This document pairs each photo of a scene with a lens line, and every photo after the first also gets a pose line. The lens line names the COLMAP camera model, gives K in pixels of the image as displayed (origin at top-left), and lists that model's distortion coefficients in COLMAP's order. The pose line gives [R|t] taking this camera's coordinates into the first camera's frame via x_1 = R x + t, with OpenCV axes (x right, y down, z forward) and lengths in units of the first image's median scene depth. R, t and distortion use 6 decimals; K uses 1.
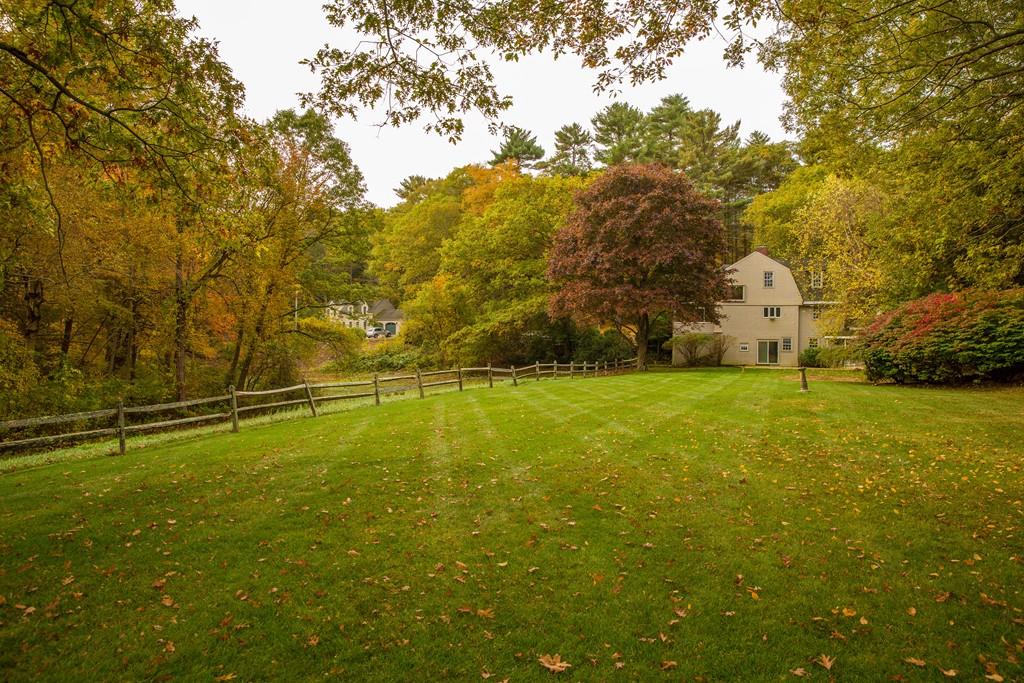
lens RADIAL K [[750.6, 0, 510.8], [0, 750.6, 341.8], [0, 0, 1]] dist [-0.061942, 0.024469]
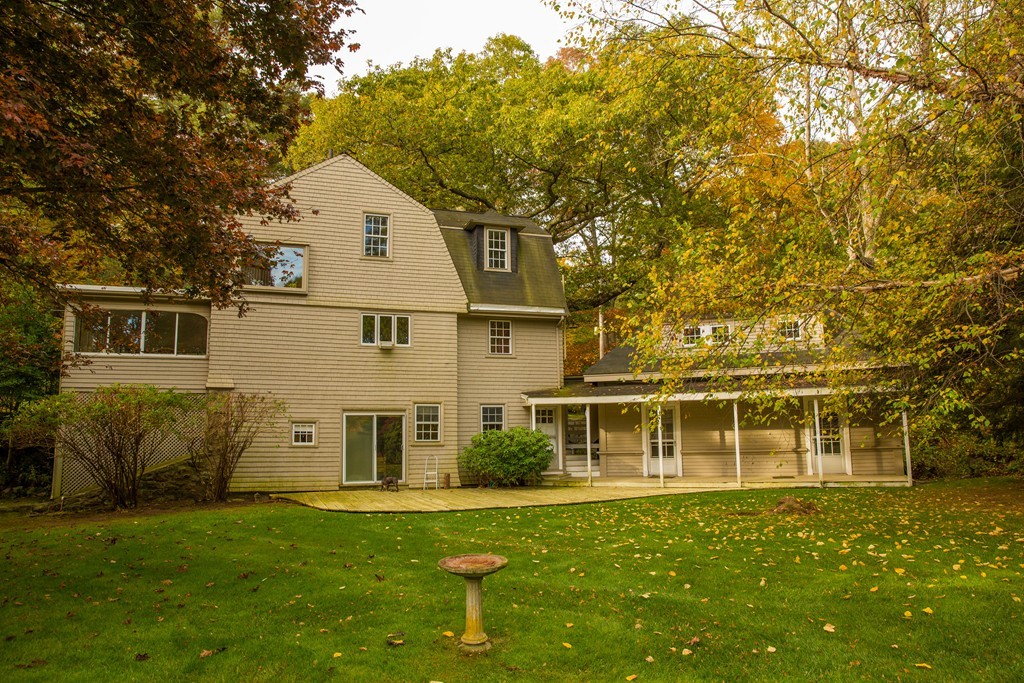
lens RADIAL K [[750.6, 0, 510.5], [0, 750.6, 336.3], [0, 0, 1]] dist [-0.061942, 0.024469]
pose [[0.885212, 0.040373, 0.463432, 0.328594], [0.022216, 0.991421, -0.128807, 0.011965], [-0.464656, 0.124317, 0.876721, 0.912332]]
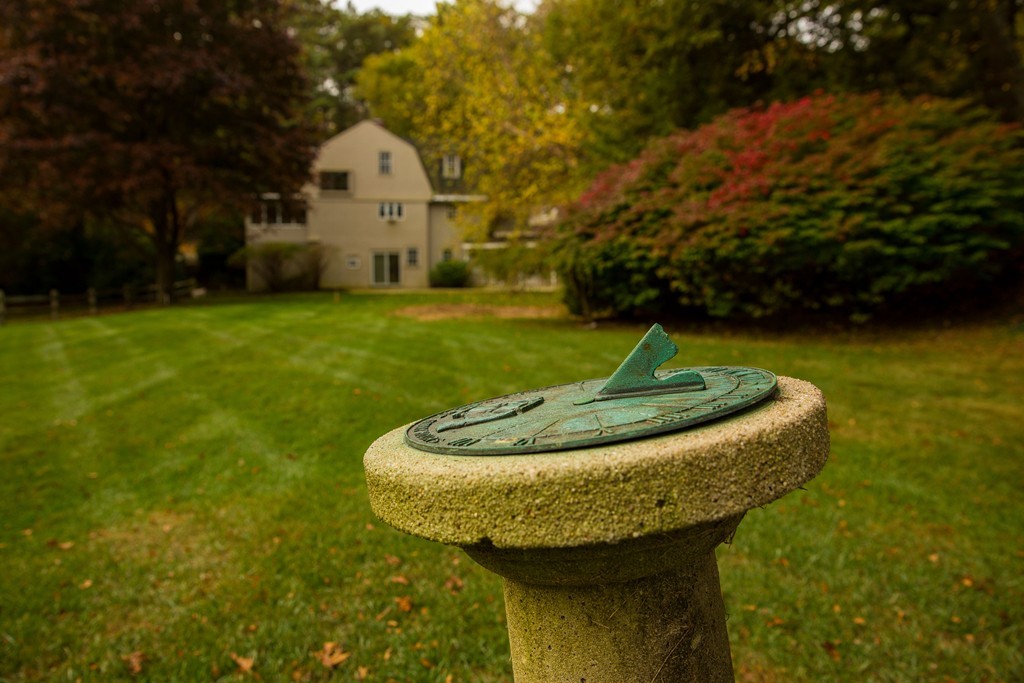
lens RADIAL K [[750.6, 0, 513.4], [0, 750.6, 342.1], [0, 0, 1]] dist [-0.061942, 0.024469]
pose [[0.886001, -0.058330, 0.460000, 0.167887], [0.010966, 0.994414, 0.104975, 0.013387], [-0.463554, -0.087964, 0.881692, 0.435141]]
